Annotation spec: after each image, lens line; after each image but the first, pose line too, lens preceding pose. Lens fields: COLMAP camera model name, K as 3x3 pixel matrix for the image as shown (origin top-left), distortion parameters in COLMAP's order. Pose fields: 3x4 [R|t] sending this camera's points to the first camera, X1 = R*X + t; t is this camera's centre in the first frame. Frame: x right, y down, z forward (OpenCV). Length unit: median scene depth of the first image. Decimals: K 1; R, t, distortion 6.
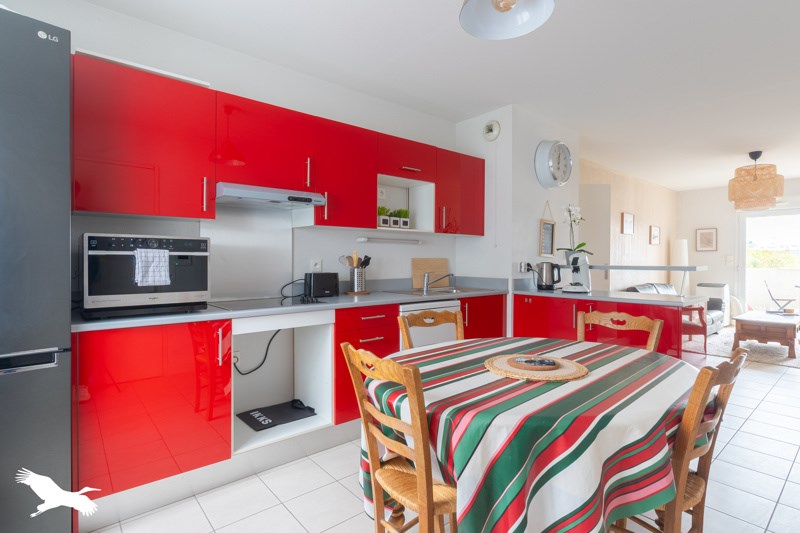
lens RADIAL K [[410.2, 0, 396.0], [0, 410.2, 265.5], [0, 0, 1]] dist [0.004474, 0.000598]
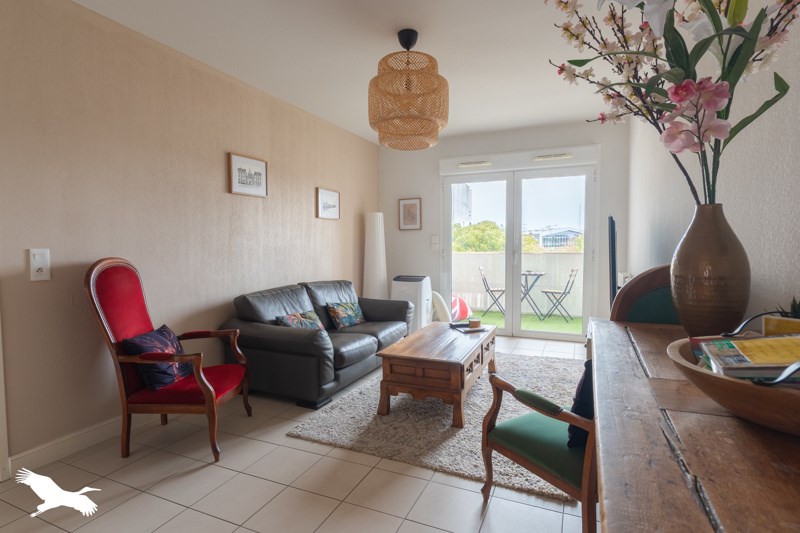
lens RADIAL K [[410.2, 0, 401.6], [0, 410.2, 265.6], [0, 0, 1]] dist [0.004474, 0.000598]
pose [[0.903026, -0.033104, 0.428308, 0.431150], [0.018121, 0.999074, 0.039013, -0.001578], [-0.429203, -0.027469, 0.902790, 0.359127]]
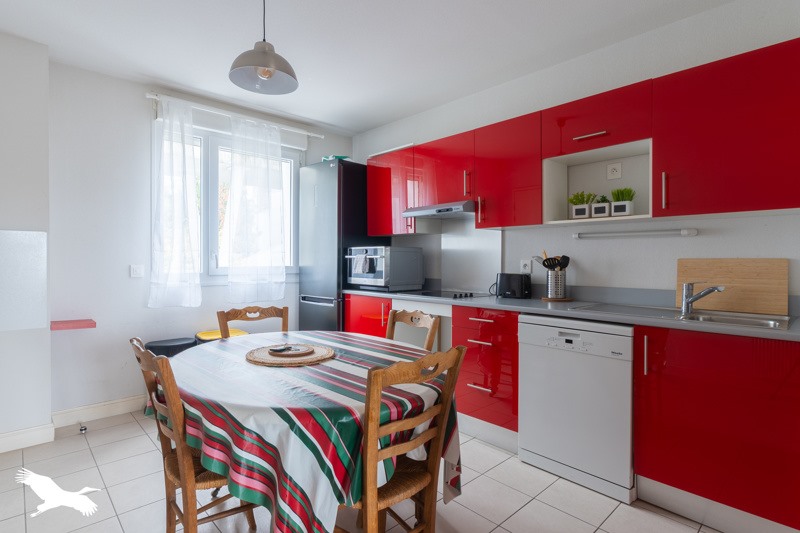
lens RADIAL K [[410.2, 0, 398.4], [0, 410.2, 261.7], [0, 0, 1]] dist [0.004474, 0.000598]
pose [[0.036608, -0.002291, -0.999327, 0.884424], [-0.022180, 0.999749, -0.003105, -0.002599], [0.999084, 0.022279, 0.036548, 0.752715]]
